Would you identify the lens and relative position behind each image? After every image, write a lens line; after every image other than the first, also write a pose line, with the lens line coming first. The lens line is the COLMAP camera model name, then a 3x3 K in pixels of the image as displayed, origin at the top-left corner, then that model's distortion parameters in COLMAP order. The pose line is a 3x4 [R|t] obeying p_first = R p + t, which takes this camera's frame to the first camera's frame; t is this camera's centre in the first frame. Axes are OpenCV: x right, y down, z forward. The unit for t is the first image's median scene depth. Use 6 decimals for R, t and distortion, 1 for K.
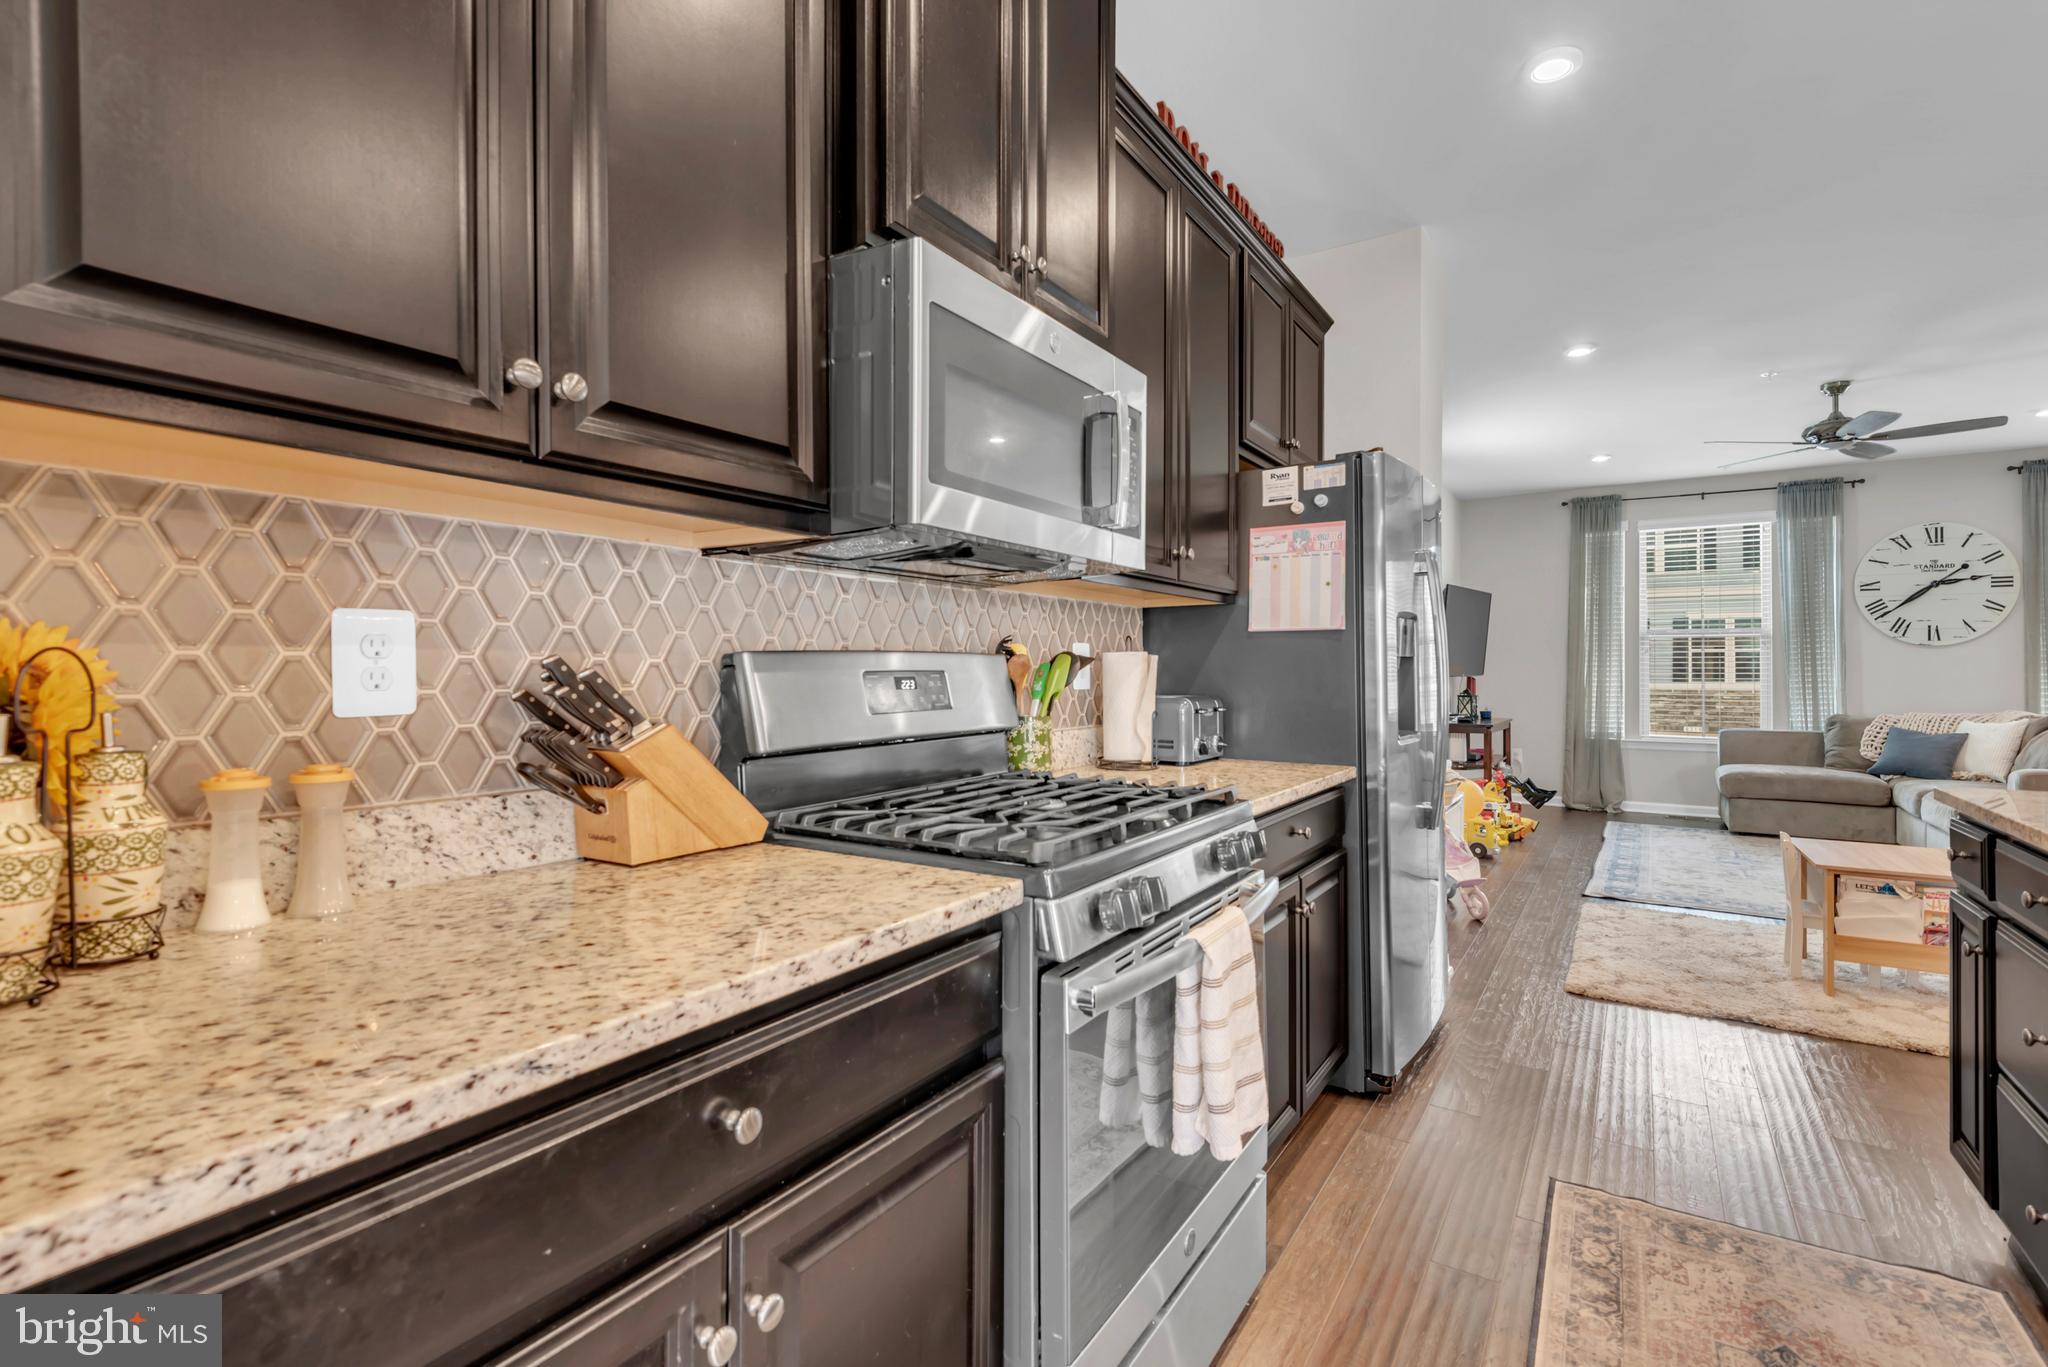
lens RADIAL K [[967.1, 0, 1000.6], [0, 967.1, 665.0], [0, 0, 1]] dist [0.024583, -0.014473]
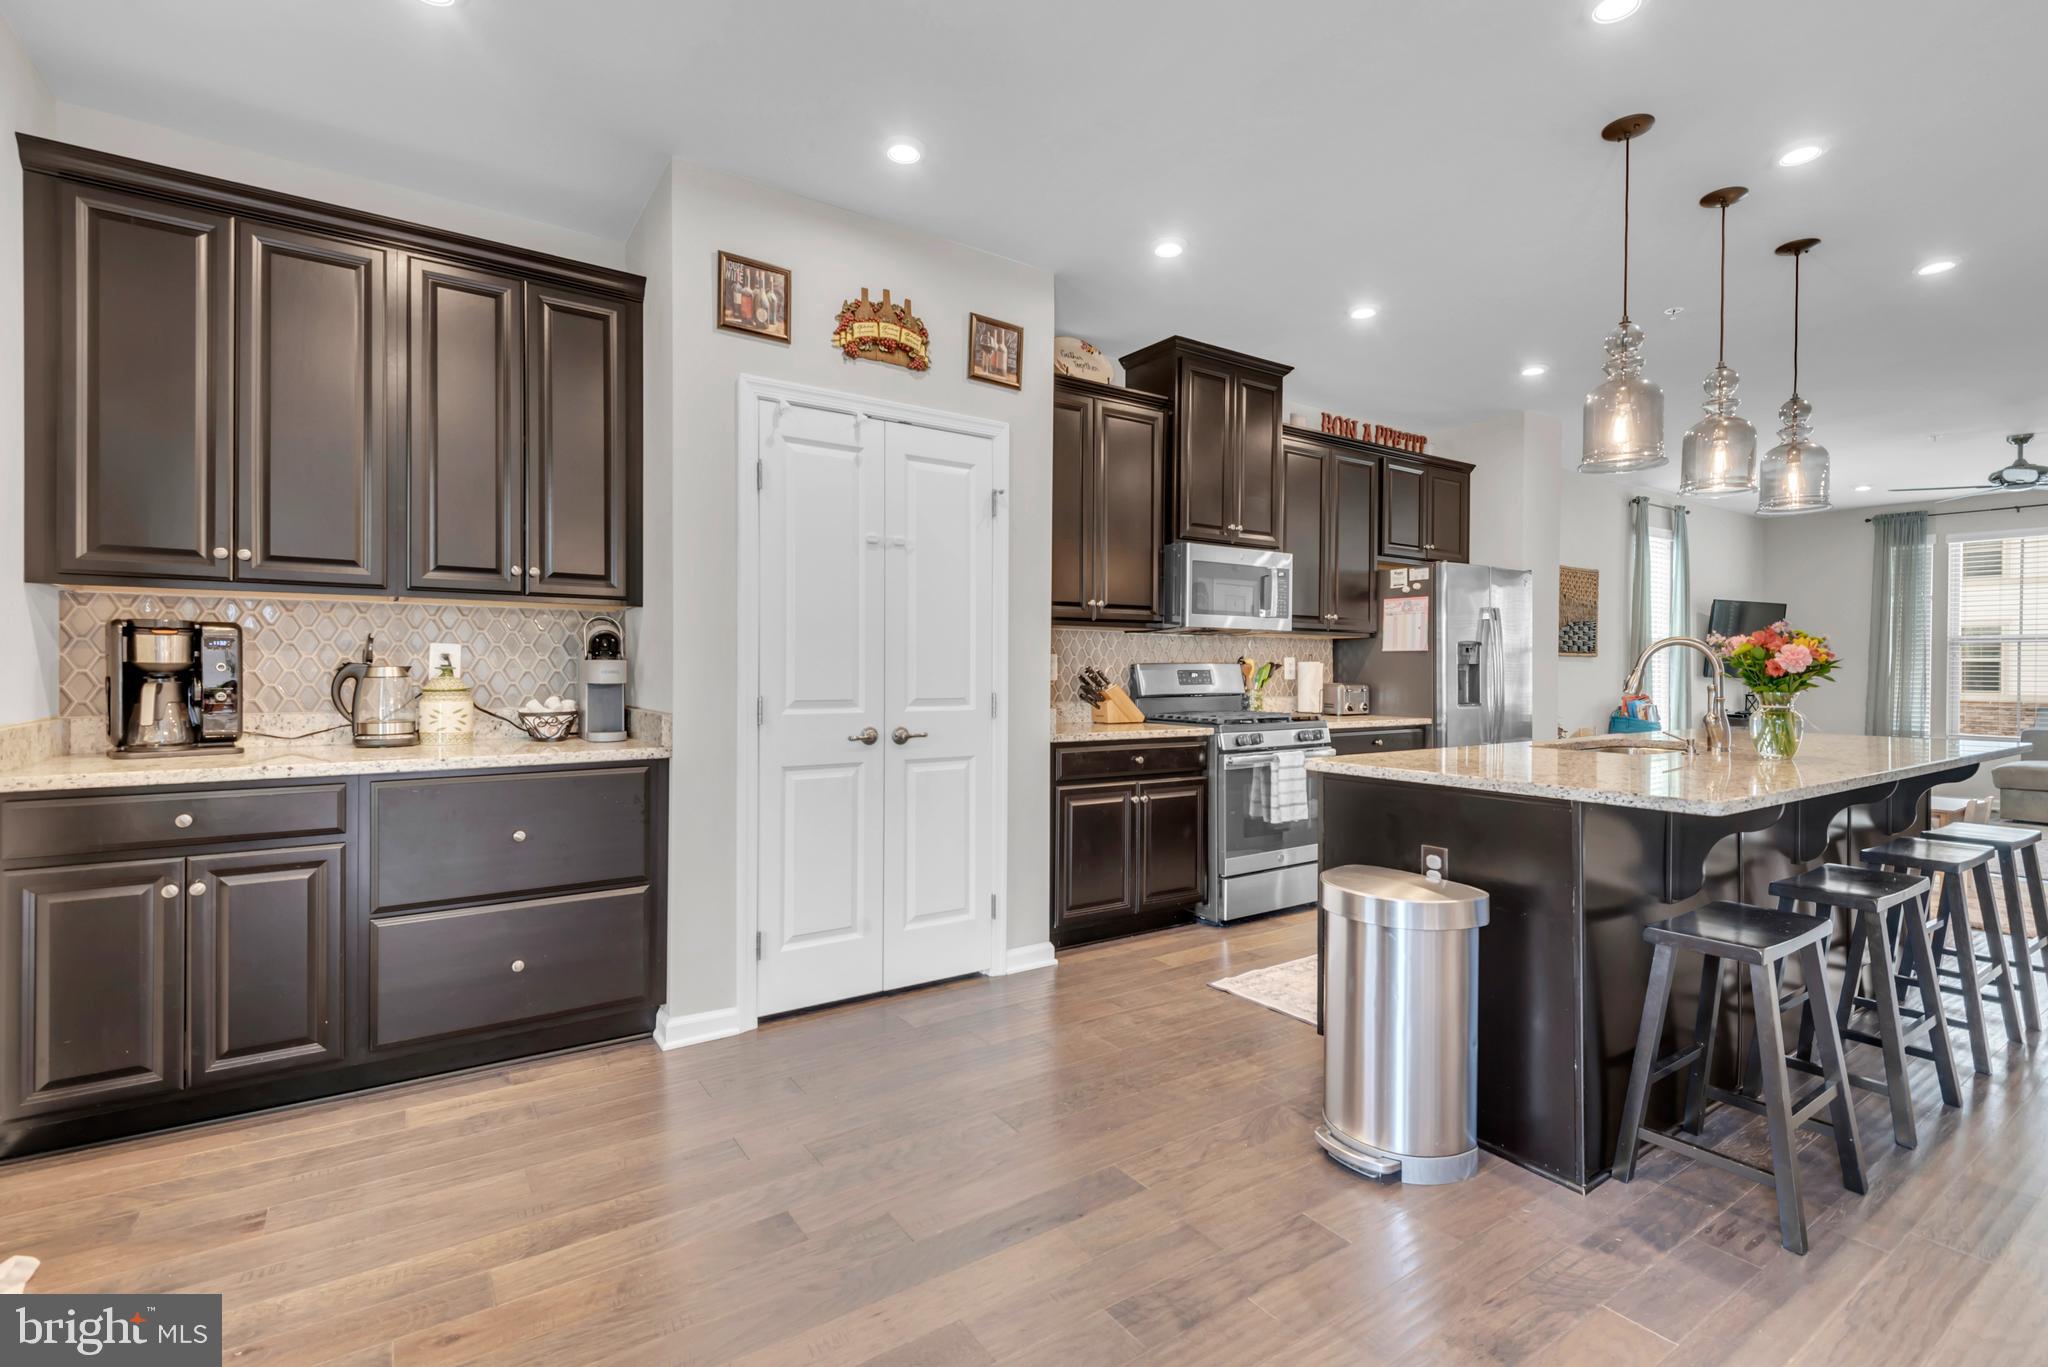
lens RADIAL K [[950.5, 0, 1020.1], [0, 950.5, 667.4], [0, 0, 1]] dist [0.017196, -0.000923]
pose [[0.931187, 0.001921, -0.364537, 0.226681], [-0.001556, 0.999998, 0.001297, -0.001988], [0.364538, -0.000640, 0.931188, -0.903270]]
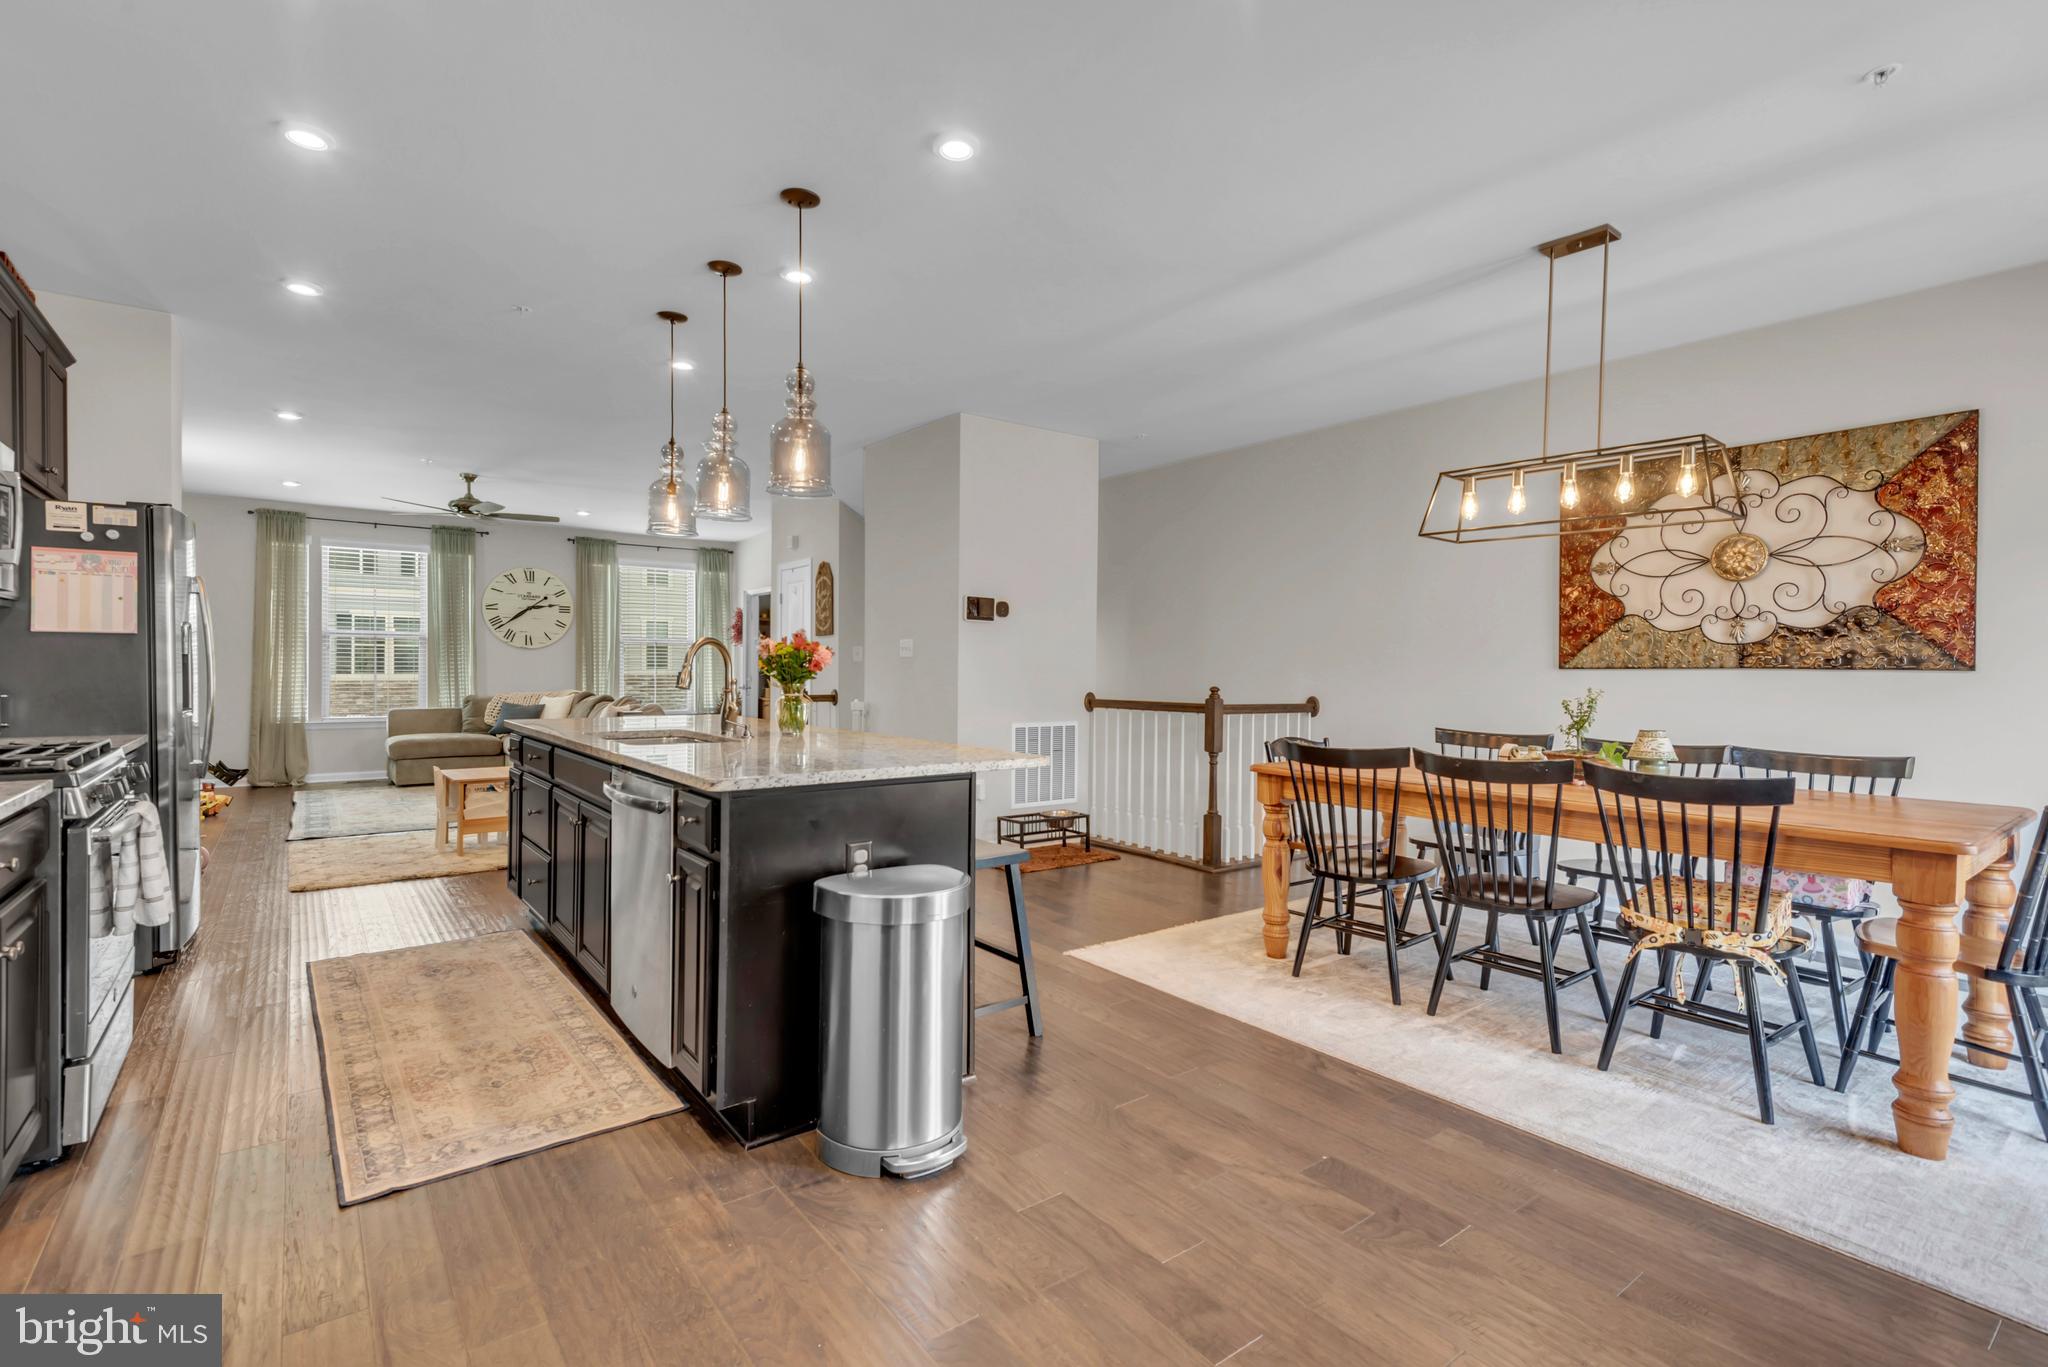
lens RADIAL K [[926.1, 0, 1030.3], [0, 926.1, 670.2], [0, 0, 1]] dist [0.049713, -0.020498]
pose [[0.323920, -0.001632, 0.946083, -0.387669], [-0.010815, 0.999927, 0.005428, -0.004746], [-0.946023, -0.011990, 0.323879, -0.474162]]
